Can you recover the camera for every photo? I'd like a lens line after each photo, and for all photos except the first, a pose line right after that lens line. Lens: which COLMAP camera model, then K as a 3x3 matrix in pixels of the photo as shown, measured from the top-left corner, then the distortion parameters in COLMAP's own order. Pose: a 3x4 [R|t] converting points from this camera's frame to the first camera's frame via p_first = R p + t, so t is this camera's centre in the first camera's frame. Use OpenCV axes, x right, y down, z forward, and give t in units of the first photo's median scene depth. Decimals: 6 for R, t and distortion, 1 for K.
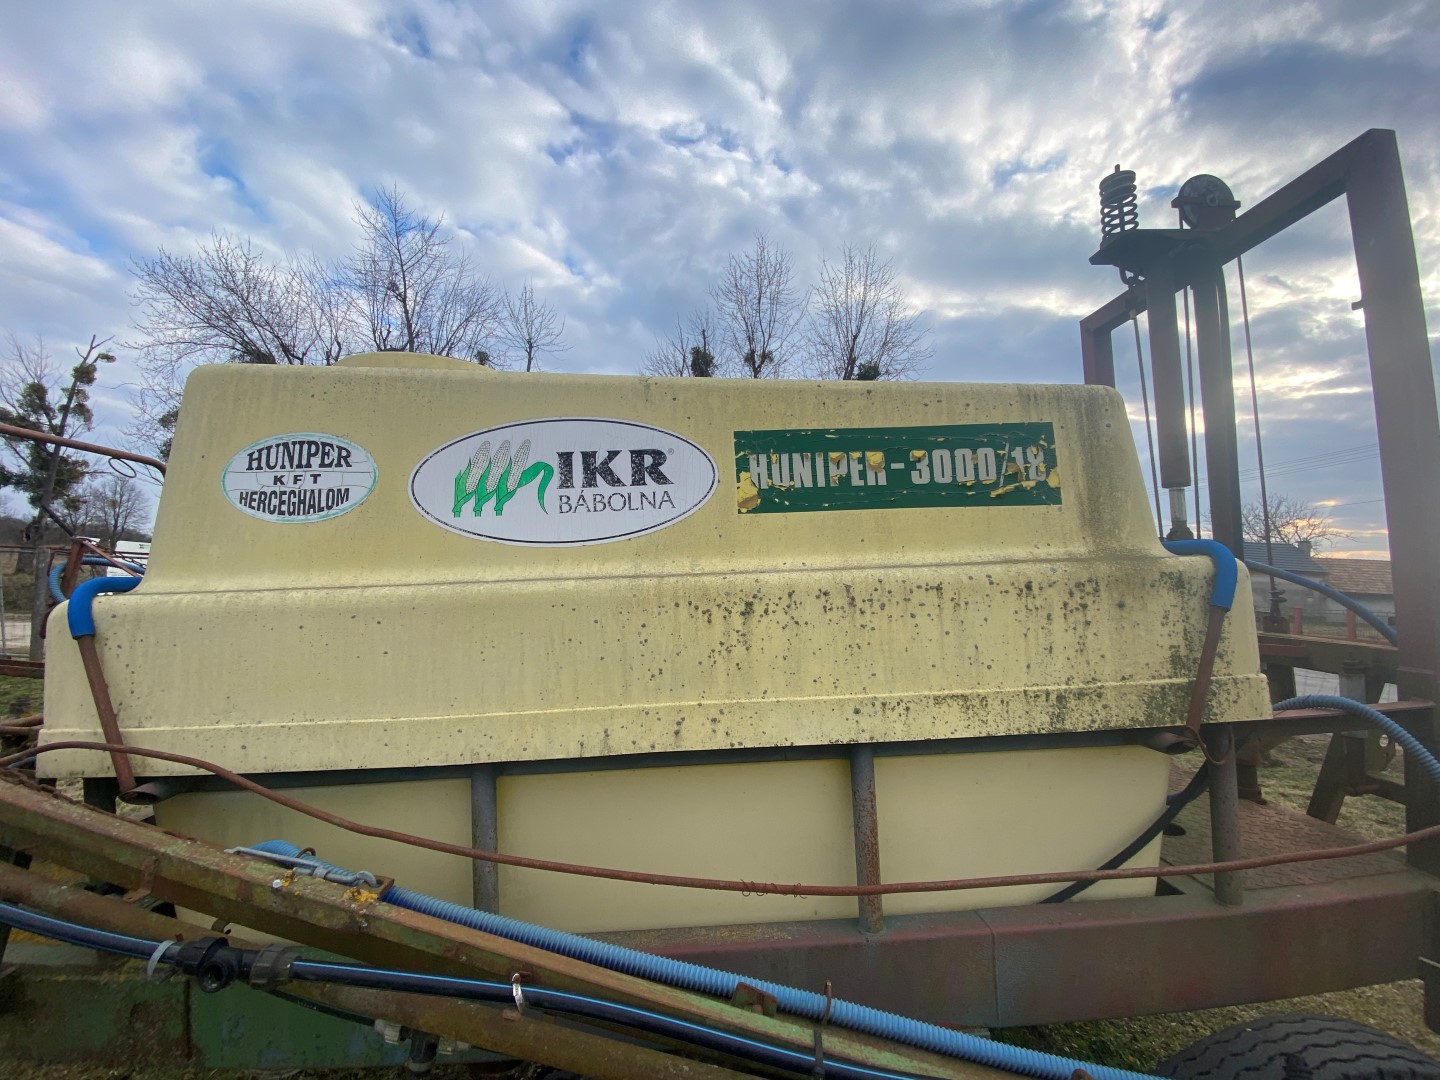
lens RADIAL K [[584.3, 0, 700.3], [0, 584.3, 537.8], [0, 0, 1]] dist [0.007660, -0.014494]
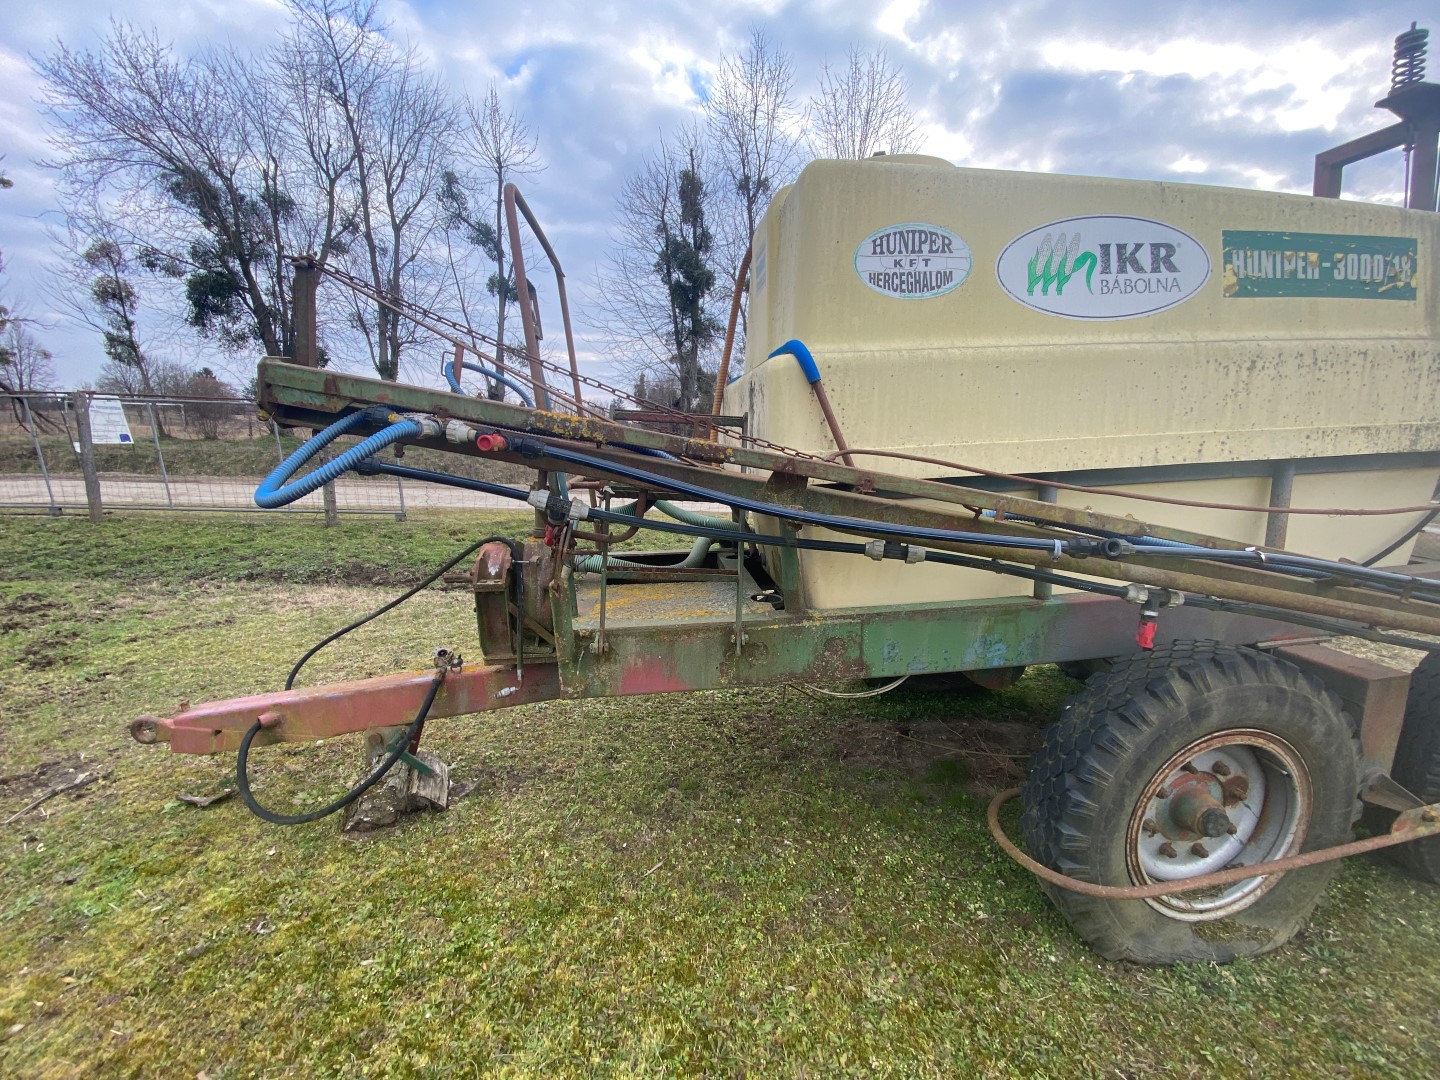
lens RADIAL K [[584.3, 0, 706.0], [0, 584.3, 539.7], [0, 0, 1]] dist [0.007660, -0.014494]
pose [[0.997385, -0.020699, 0.069245, -1.200227], [0.003263, 0.970031, 0.242959, 0.167004], [-0.072199, -0.242097, 0.967562, -0.325658]]
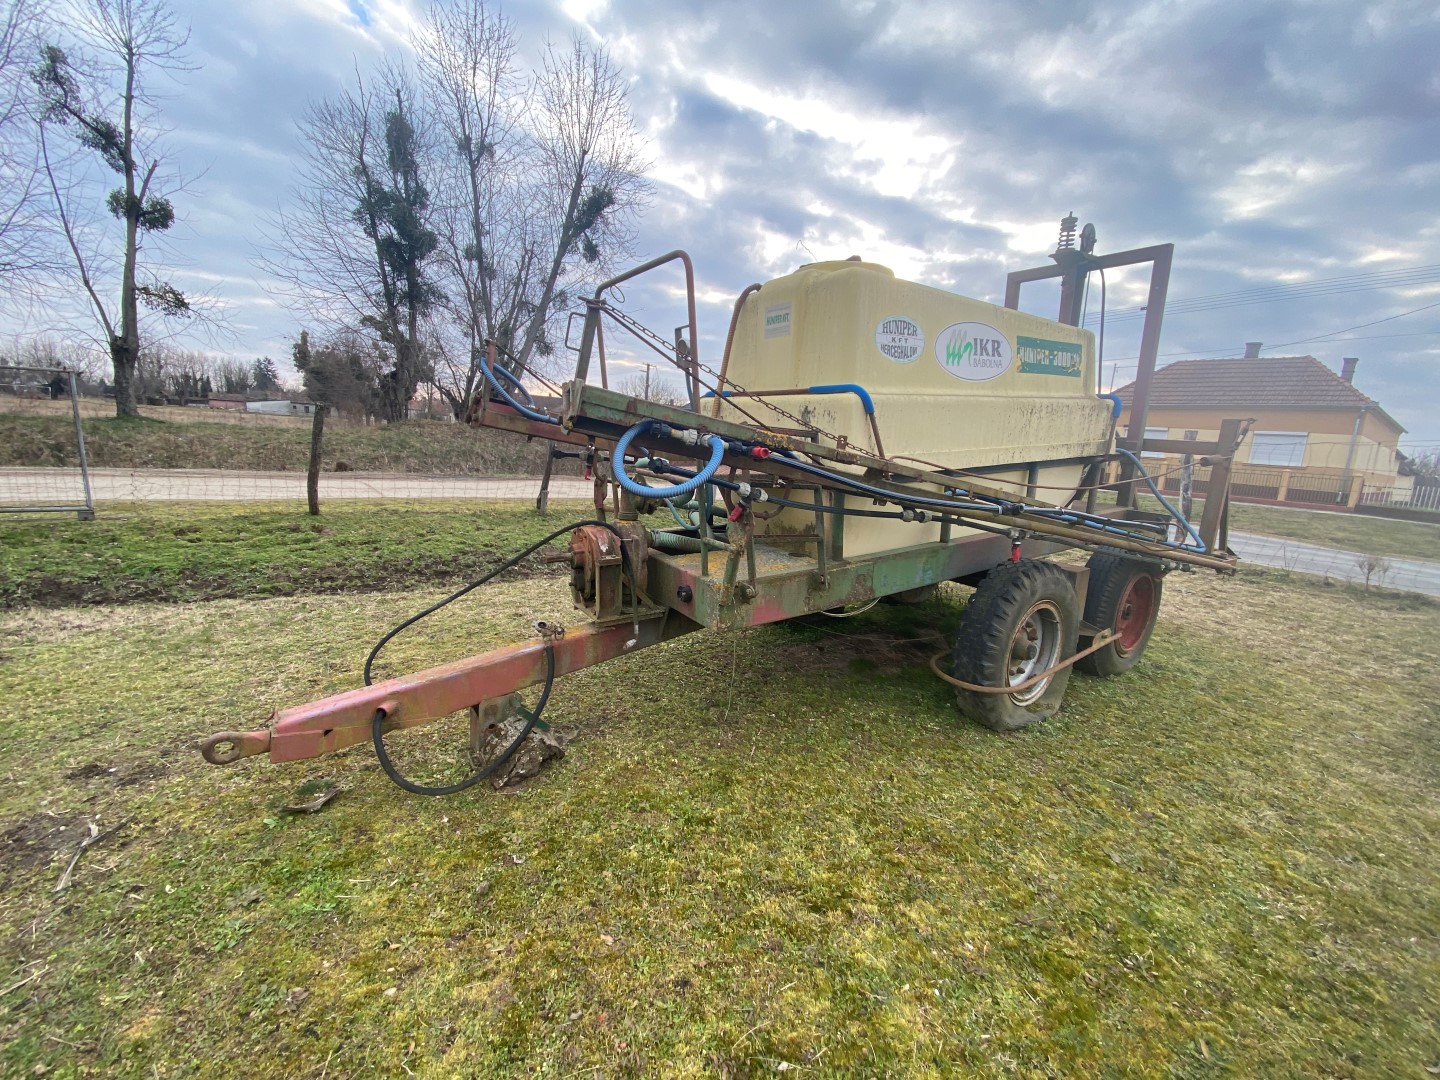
lens RADIAL K [[584.3, 0, 712.6], [0, 584.3, 538.4], [0, 0, 1]] dist [0.007660, -0.014494]
pose [[0.850143, -0.076931, 0.520901, -2.316351], [-0.067455, 0.965206, 0.252641, 0.095458], [-0.522213, -0.249919, 0.815374, -0.498645]]
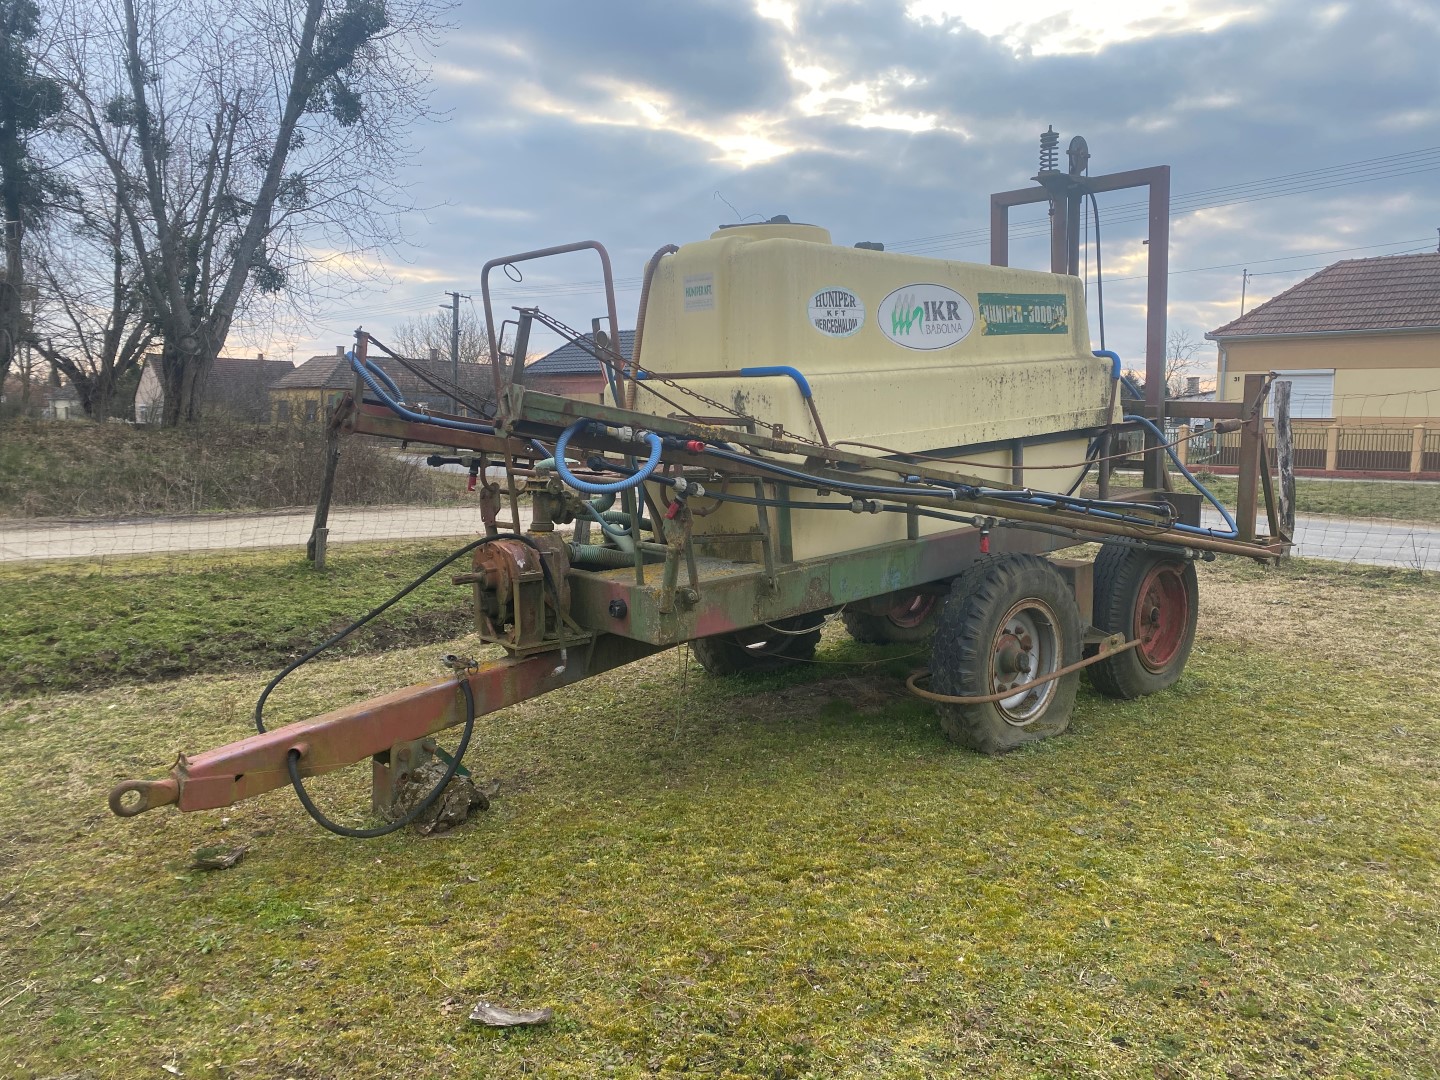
lens RADIAL K [[1092.1, 0, 723.9], [0, 1092.1, 532.0], [0, 0, 1]] dist [0.038785, -0.055563]
pose [[0.775210, -0.093373, 0.624765, -3.102036], [-0.027046, 0.983203, 0.180503, -0.032610], [-0.631125, -0.156825, 0.759663, -1.467804]]
